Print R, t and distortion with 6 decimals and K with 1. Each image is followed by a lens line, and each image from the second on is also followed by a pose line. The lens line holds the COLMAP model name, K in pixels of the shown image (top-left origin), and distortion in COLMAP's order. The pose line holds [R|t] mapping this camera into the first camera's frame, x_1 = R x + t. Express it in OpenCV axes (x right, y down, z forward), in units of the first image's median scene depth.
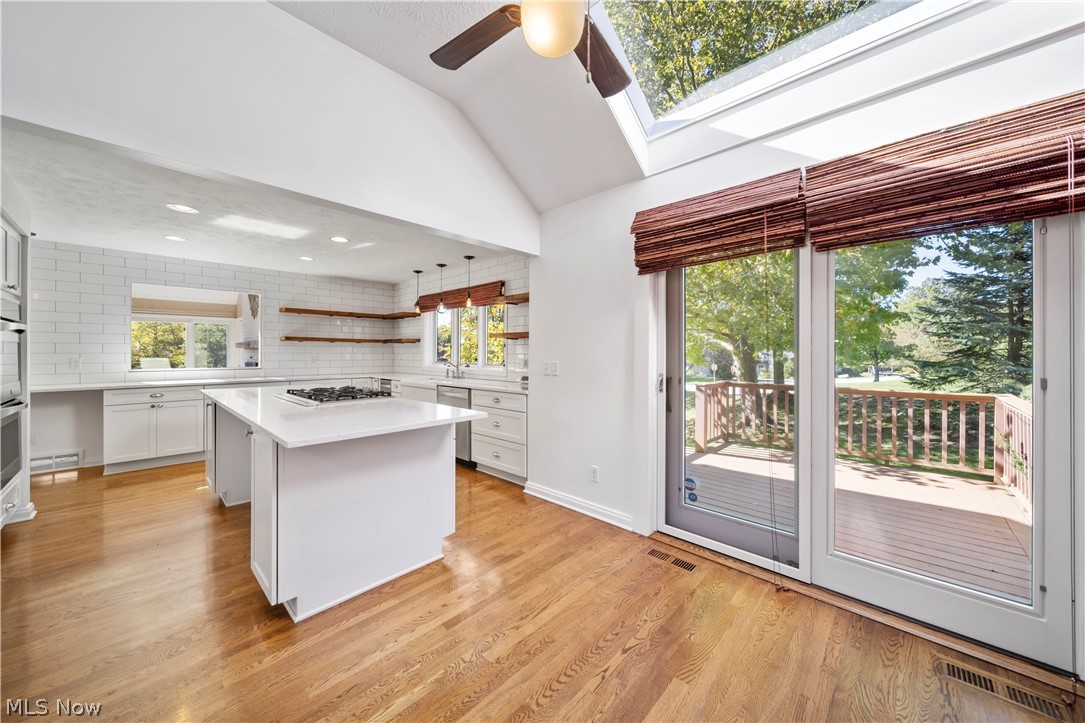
lens RADIAL K [[380.1, 0, 545.6], [0, 380.1, 355.8], [0, 0, 1]] dist [-0.000044, -0.000017]
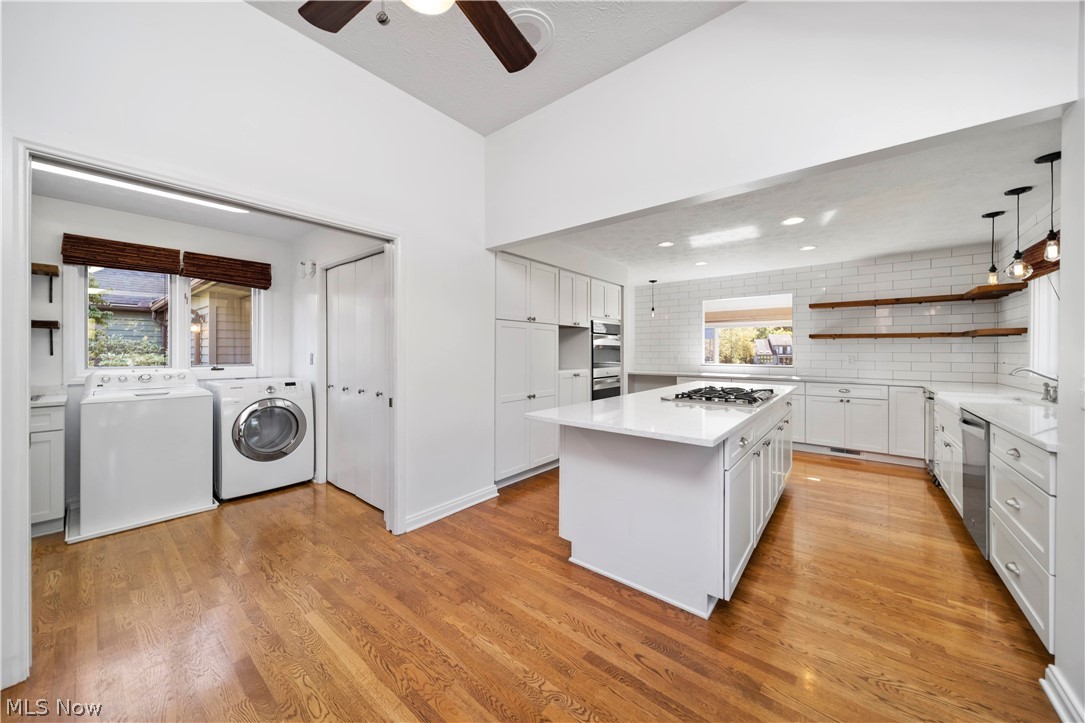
lens RADIAL K [[380.1, 0, 545.4], [0, 380.1, 352.0], [0, 0, 1]] dist [-0.000044, -0.000017]
pose [[0.081985, 0.003795, -0.996626, 0.324523], [-0.010077, 0.999945, 0.002979, -0.004644], [0.996583, 0.009799, 0.082019, 0.425826]]
